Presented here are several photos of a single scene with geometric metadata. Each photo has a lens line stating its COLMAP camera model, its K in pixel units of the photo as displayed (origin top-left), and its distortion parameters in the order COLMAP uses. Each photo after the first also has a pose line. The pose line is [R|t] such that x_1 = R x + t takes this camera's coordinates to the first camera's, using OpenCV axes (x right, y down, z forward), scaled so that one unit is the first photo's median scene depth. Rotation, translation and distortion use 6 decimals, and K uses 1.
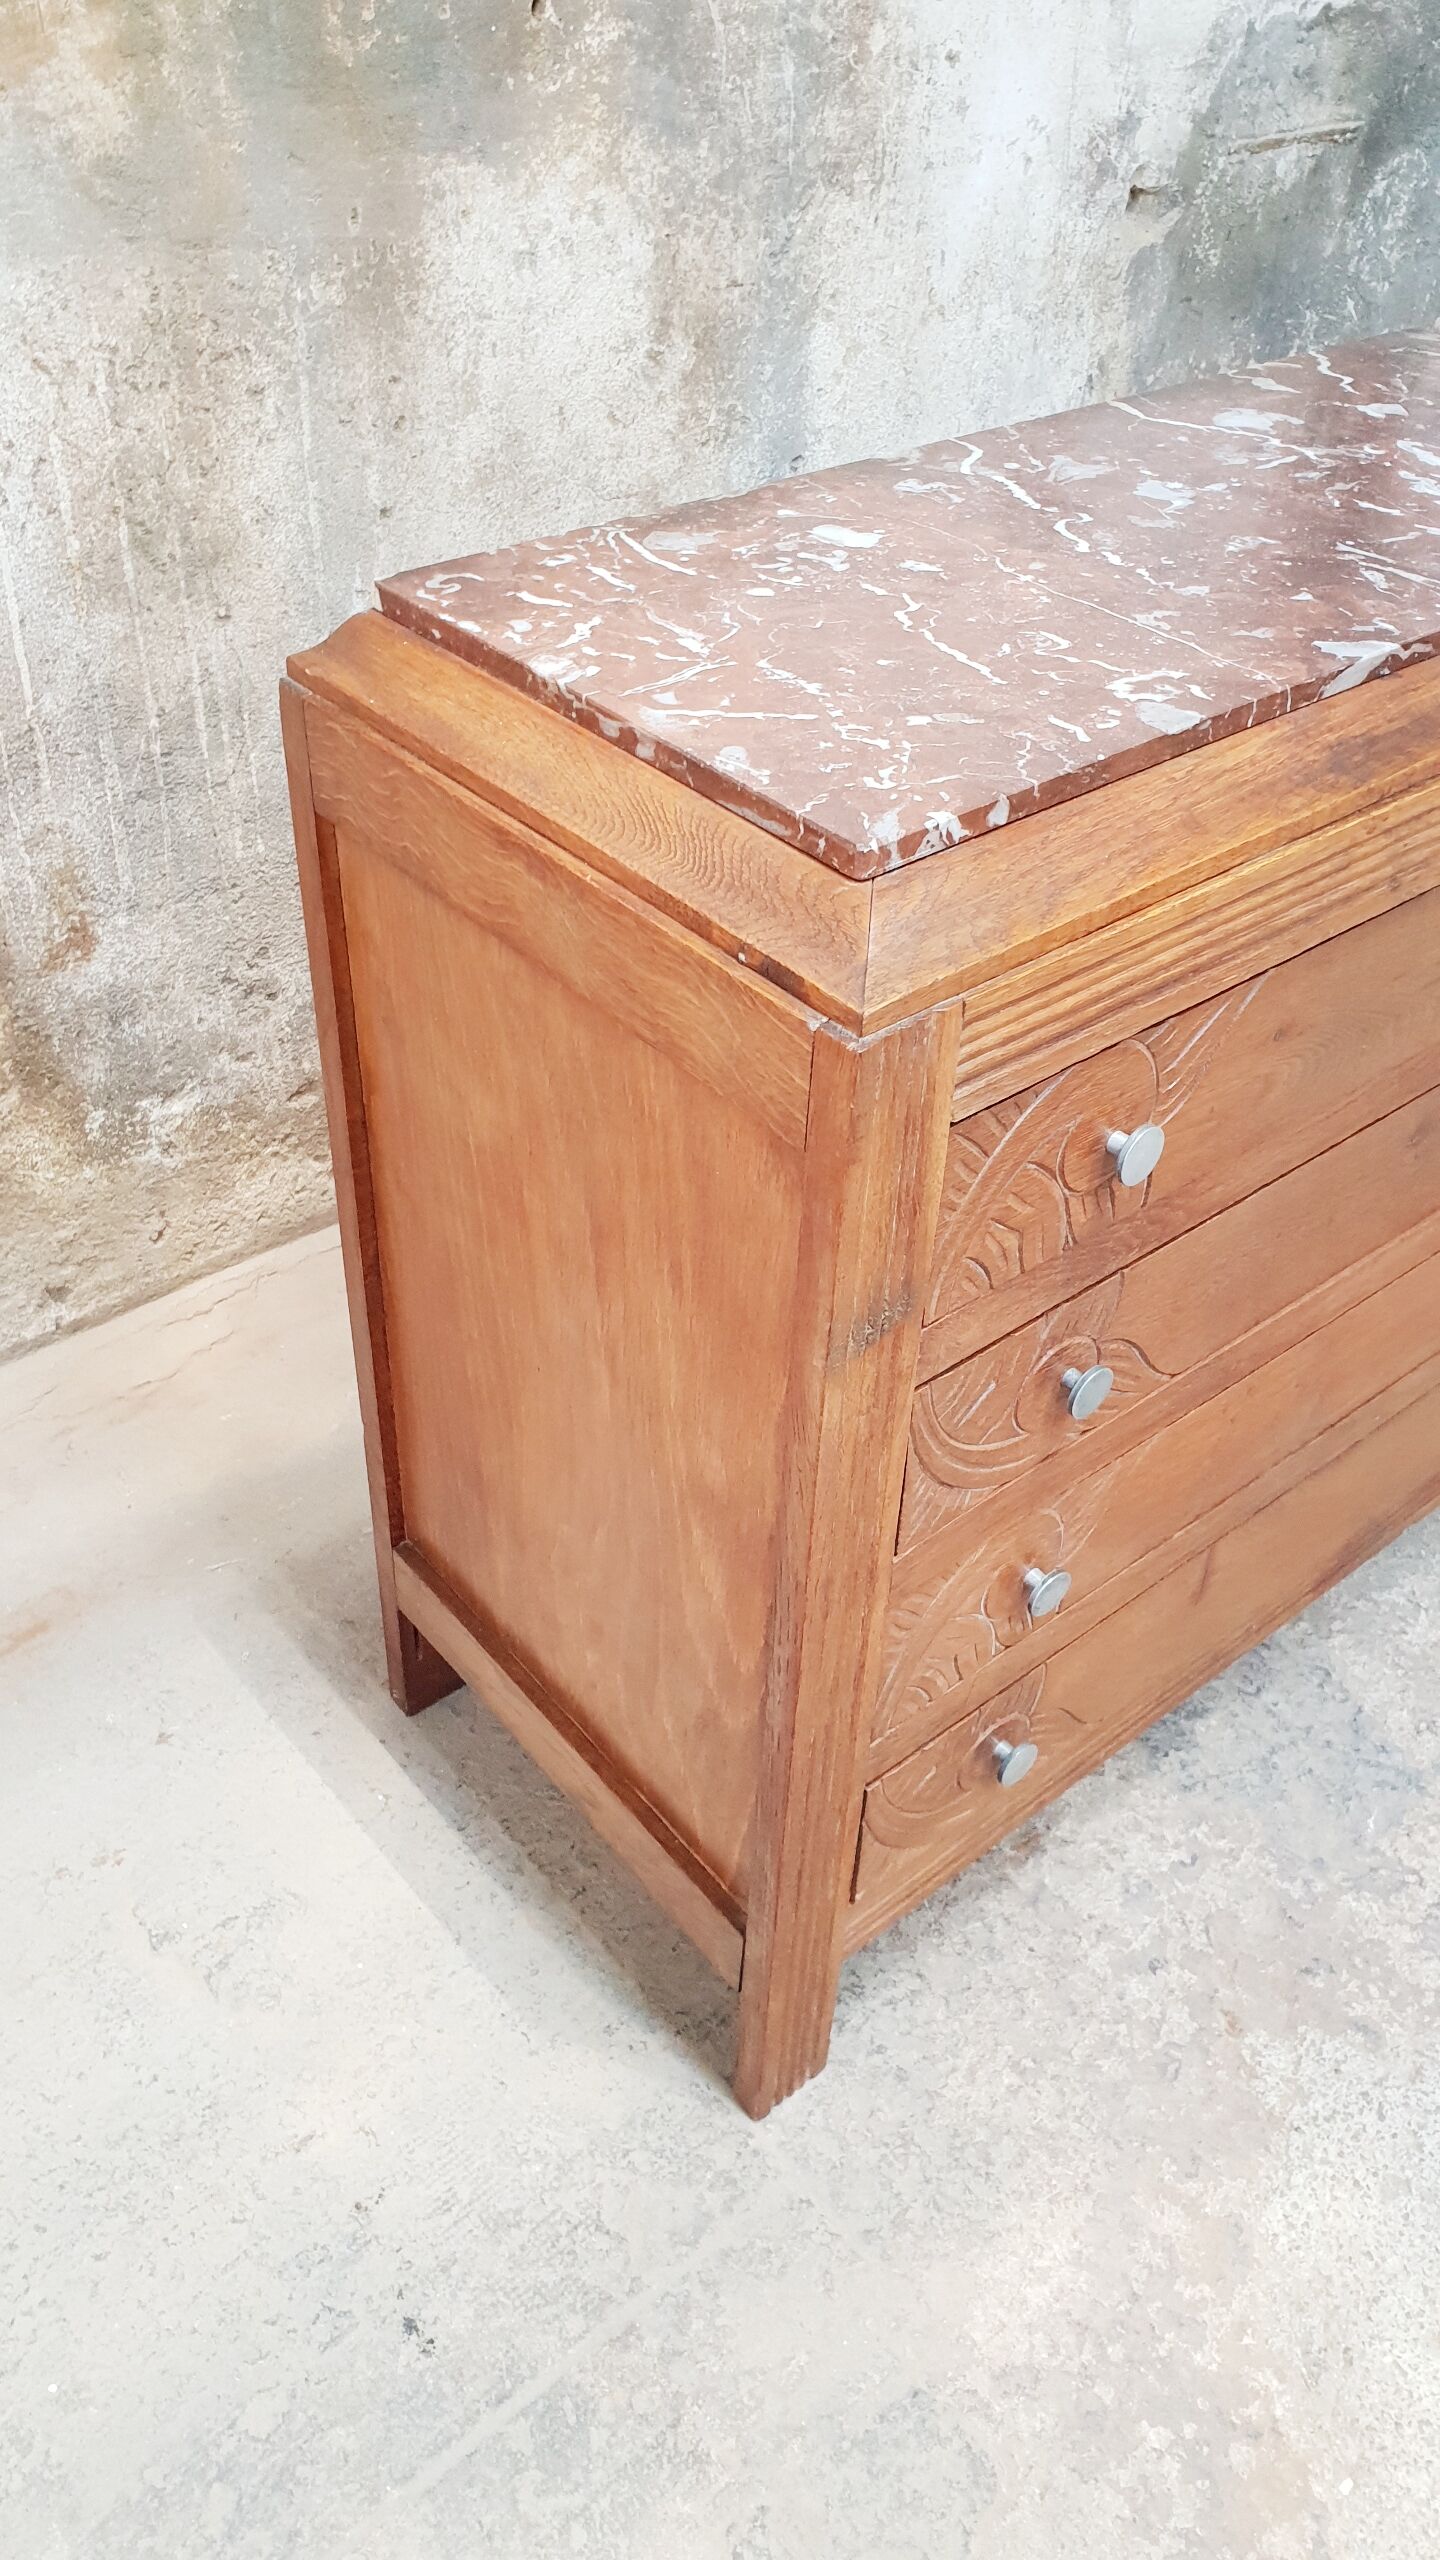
lens RADIAL K [[2018.4, 0, 722.1], [0, 2018.4, 1259.9], [0, 0, 1]] dist [-0.009036, 0.024004]
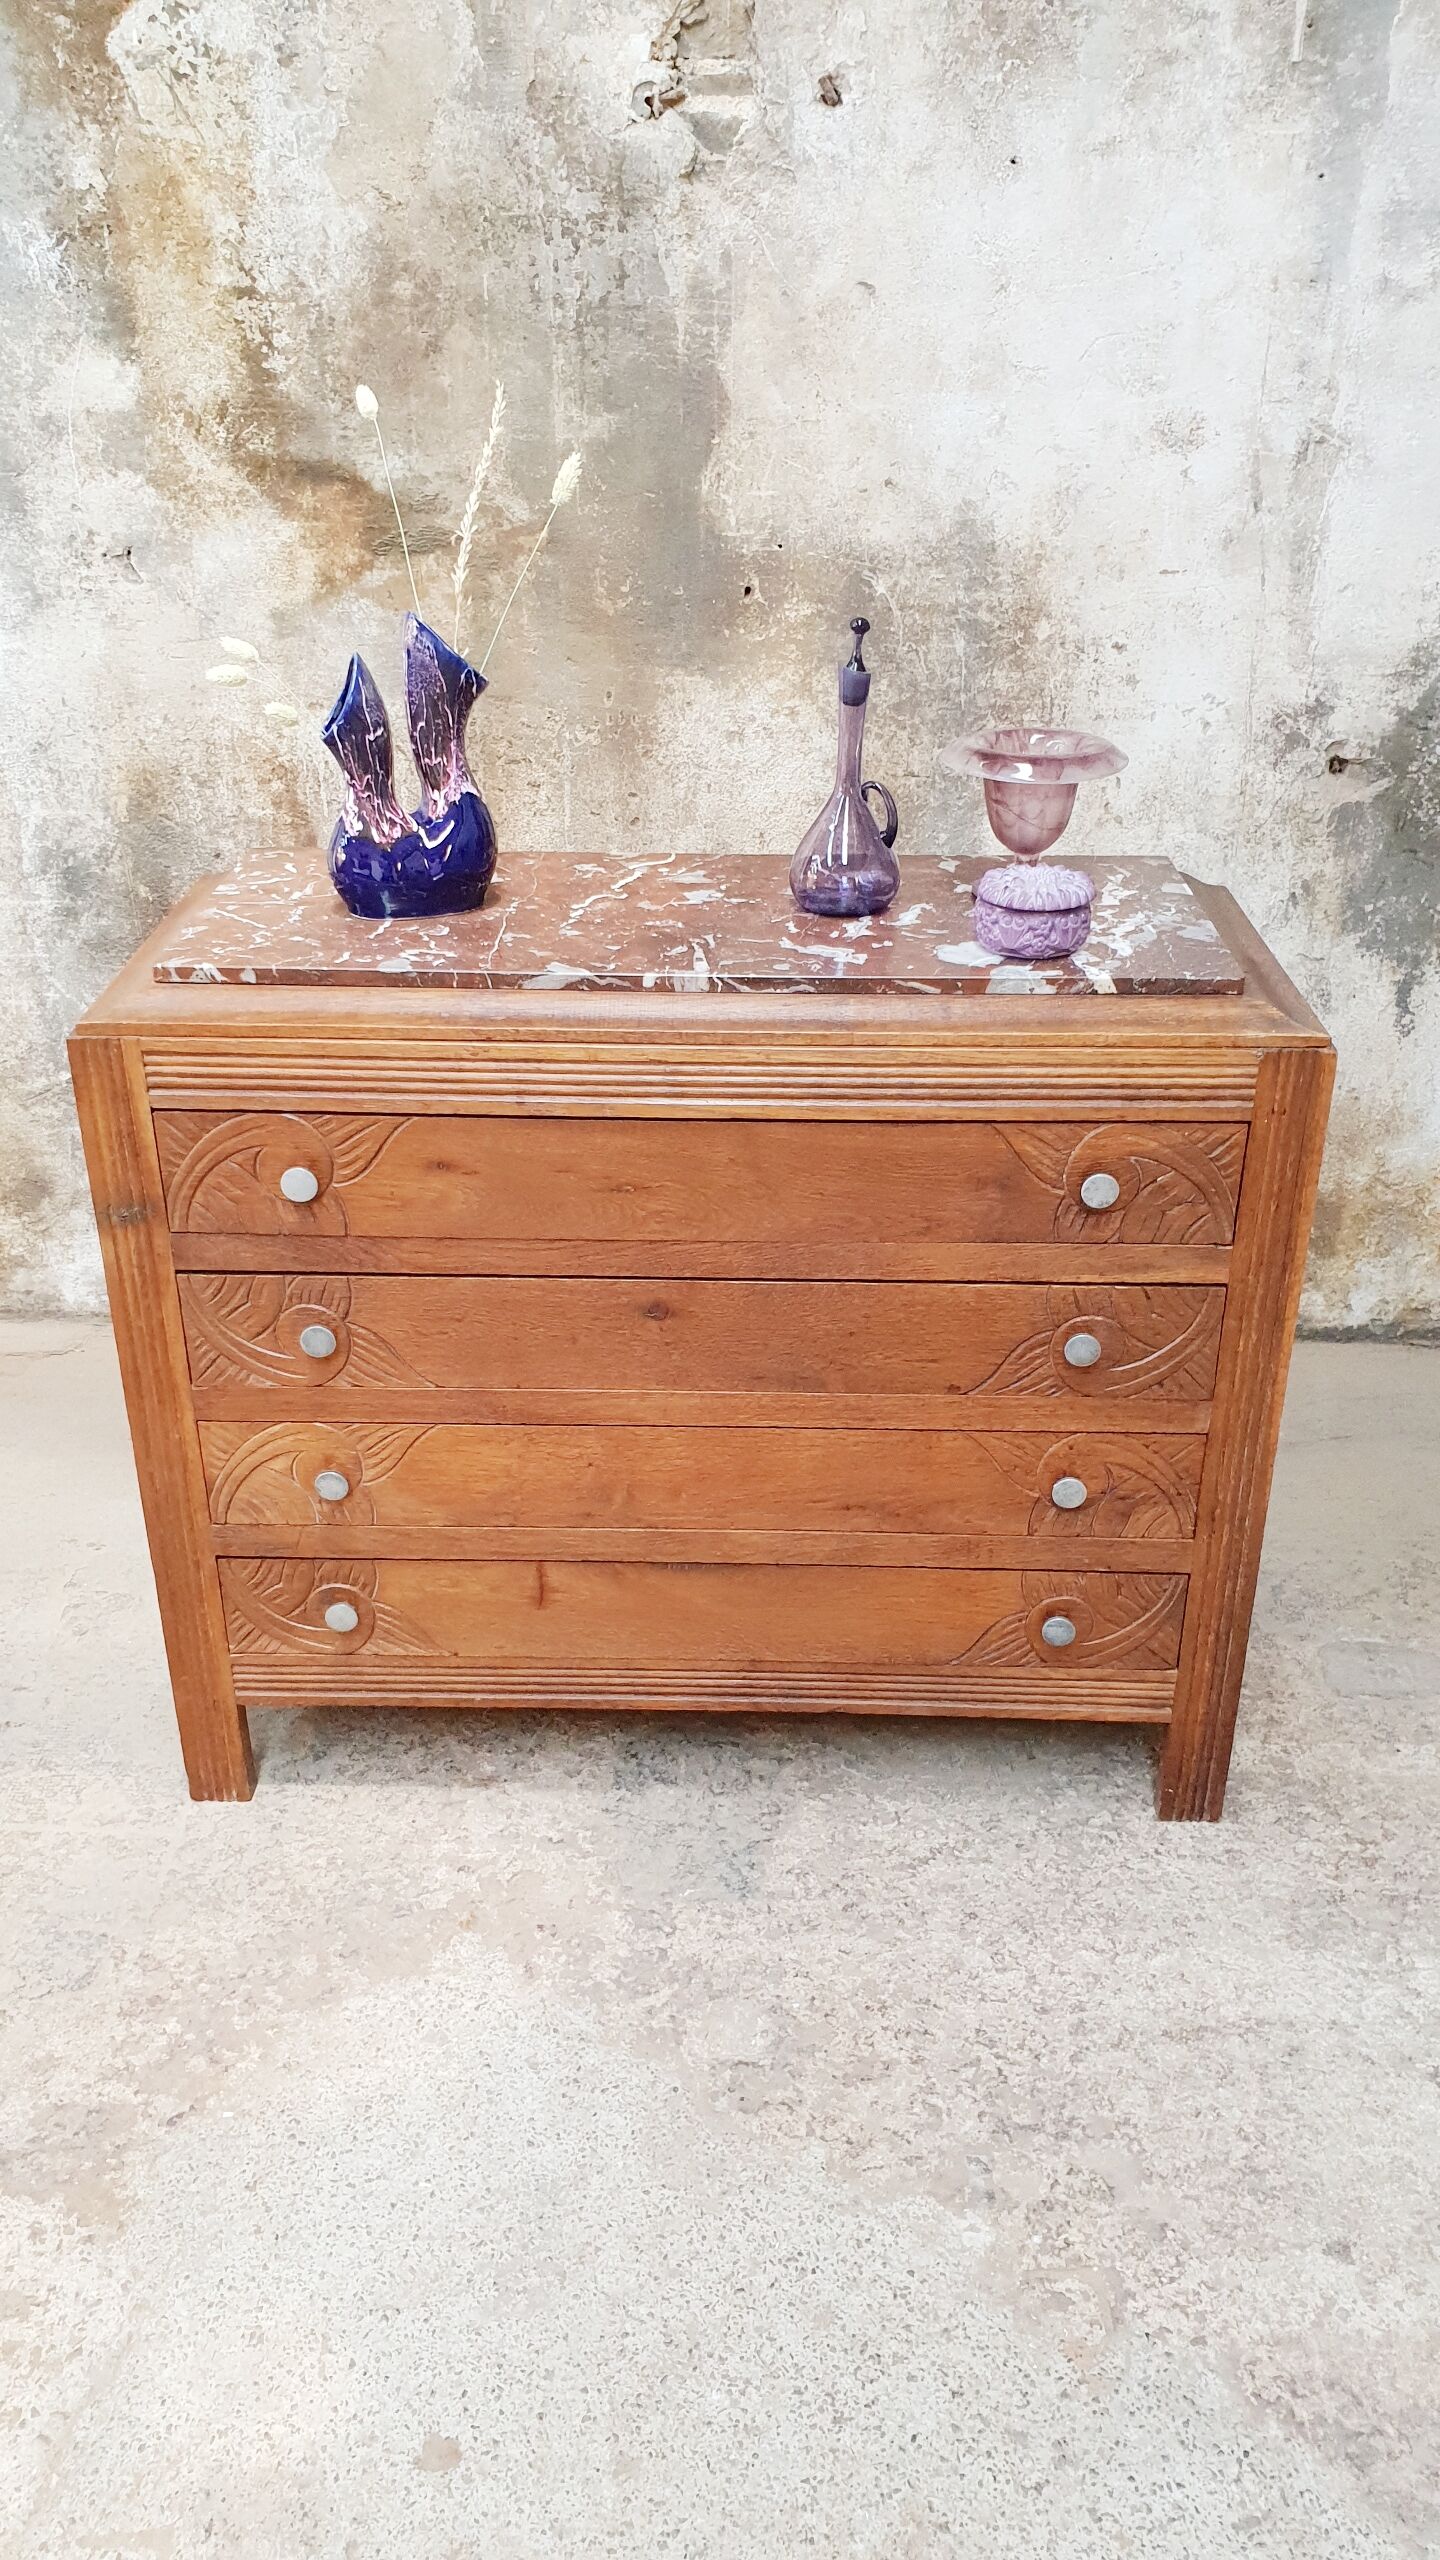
lens RADIAL K [[2018.4, 0, 727.2], [0, 2018.4, 1289.4], [0, 0, 1]] dist [-0.009036, 0.024004]
pose [[0.749699, 0.281294, -0.599020, 1.106931], [-0.395926, 0.915951, -0.065396, -0.000790], [0.530277, 0.286195, 0.798059, -0.143185]]
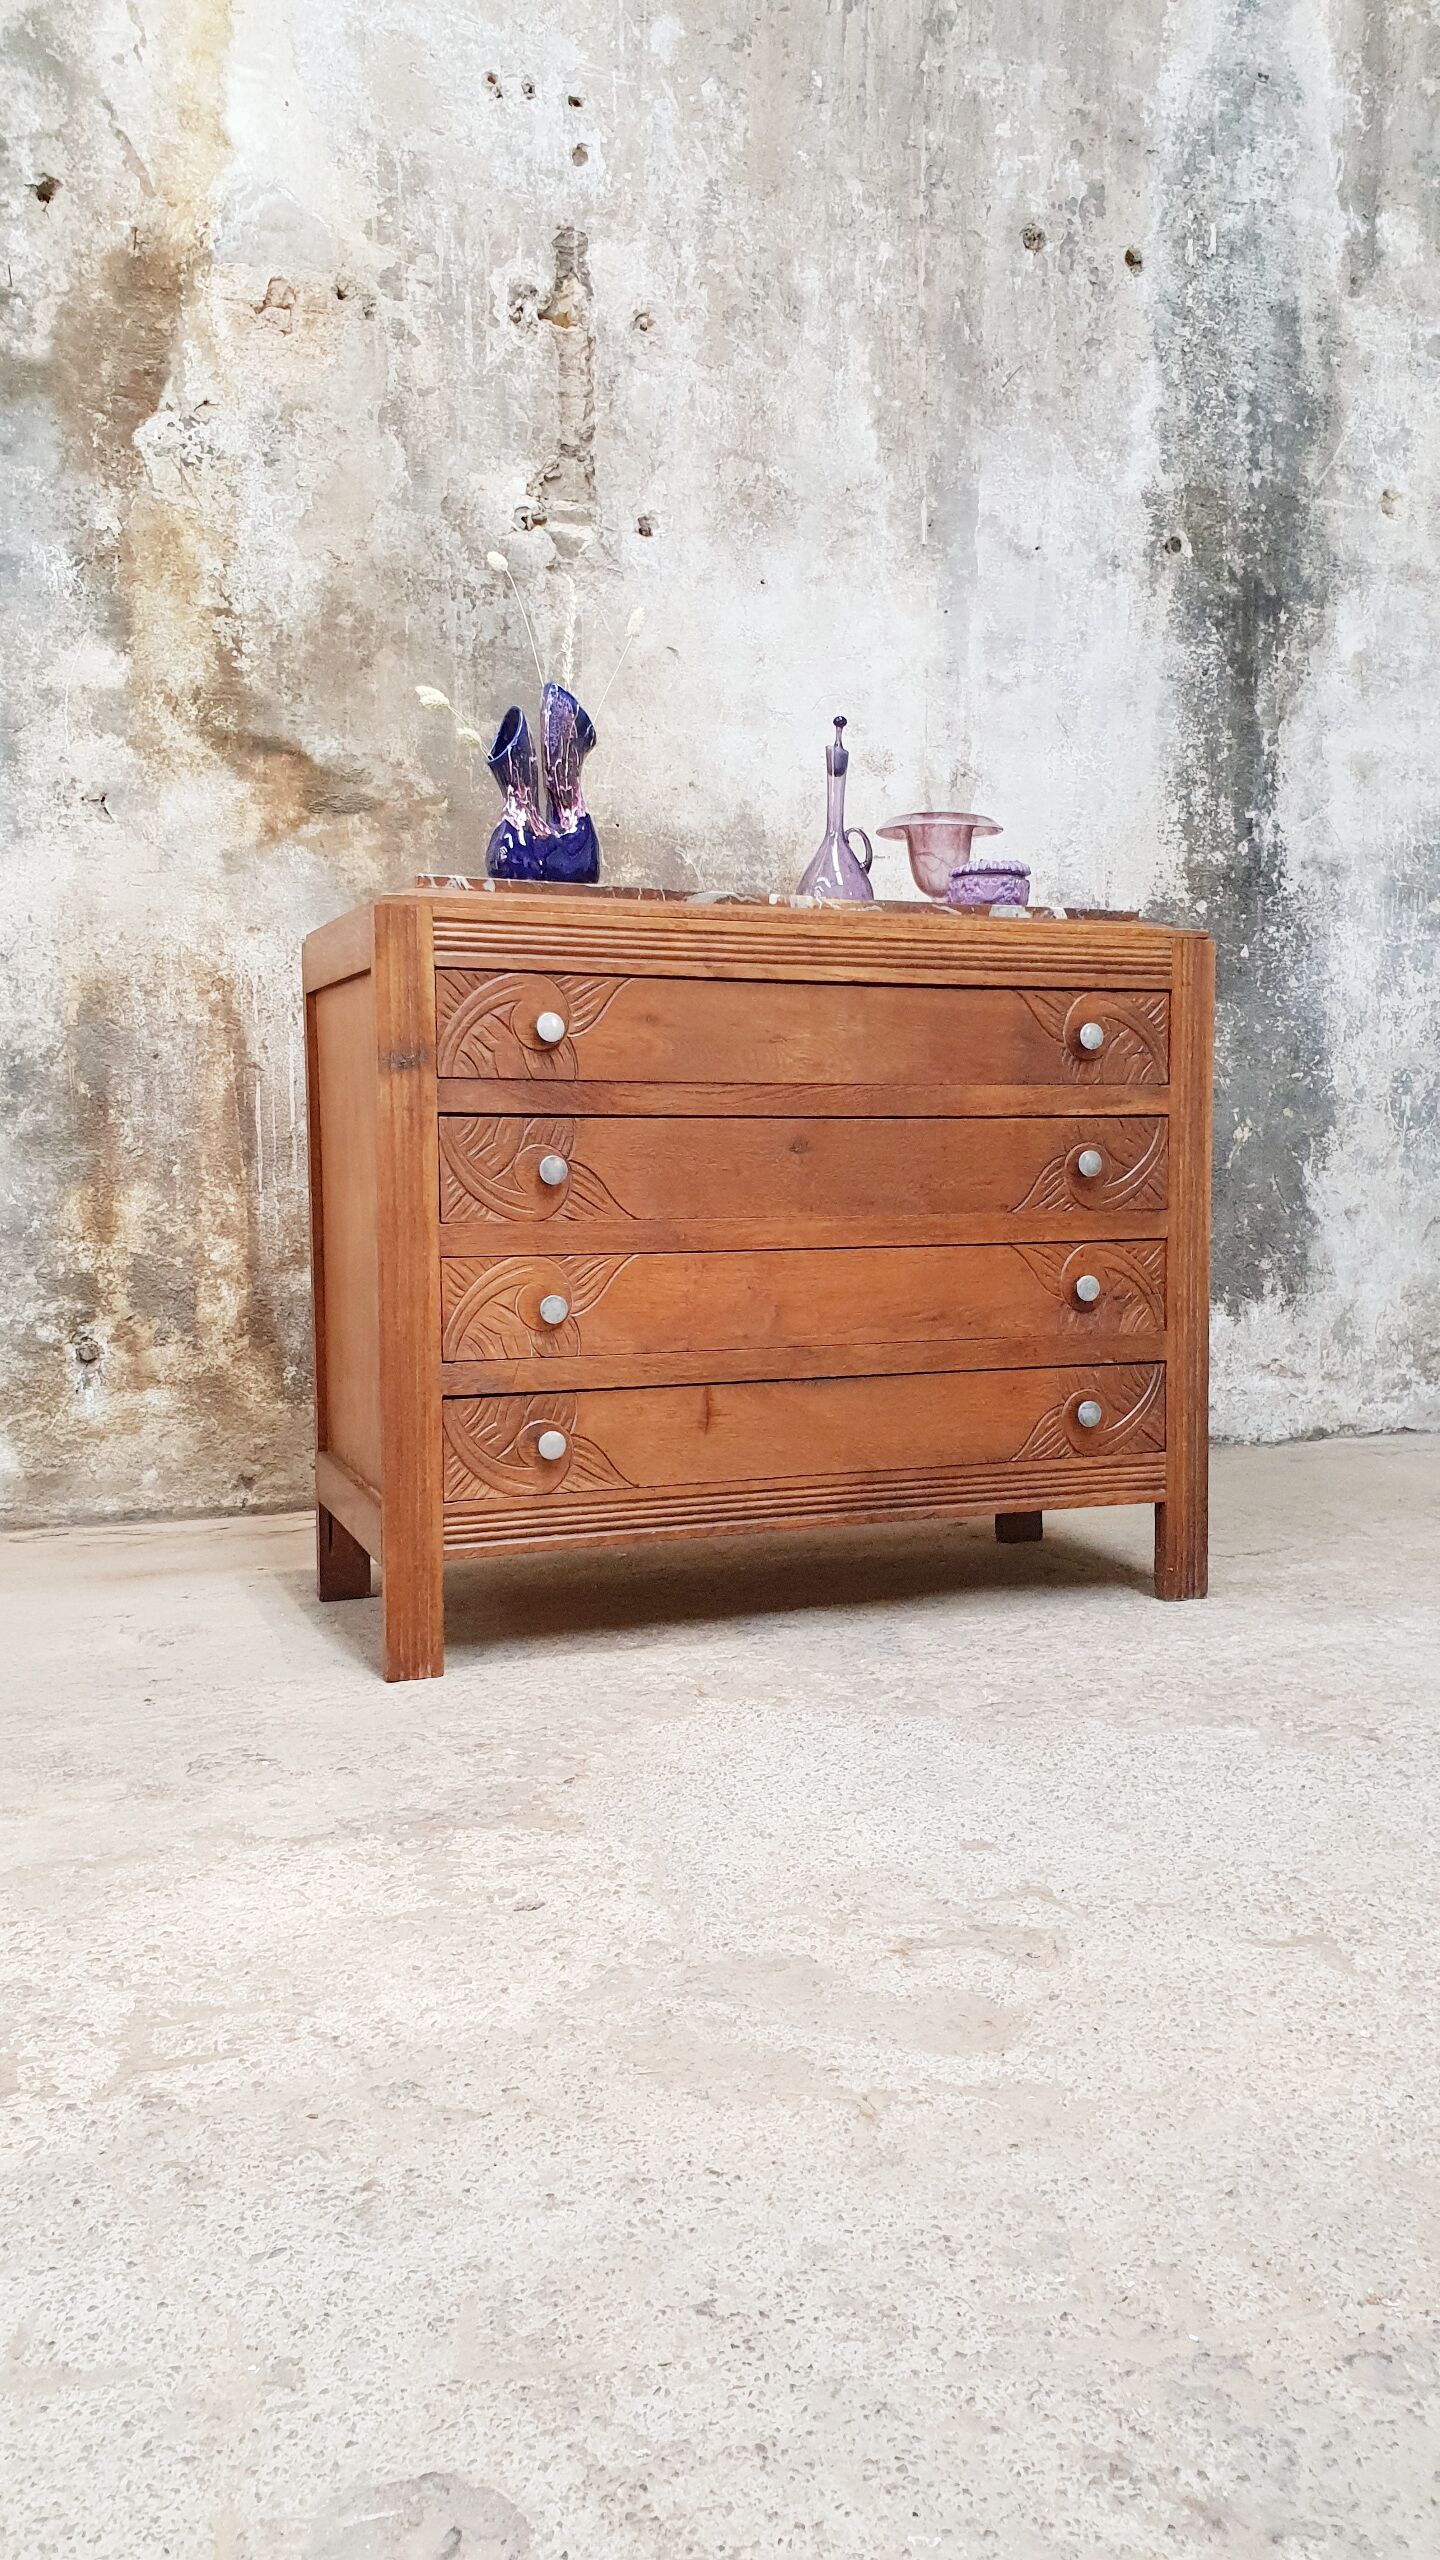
lens RADIAL K [[2018.4, 0, 763.9], [0, 2018.4, 1289.3], [0, 0, 1]] dist [-0.009036, 0.024004]
pose [[0.952946, -0.015611, -0.302739, 0.779550], [-0.161052, 0.820001, -0.549236, 0.974204], [0.256821, 0.572149, 0.778902, -0.378828]]
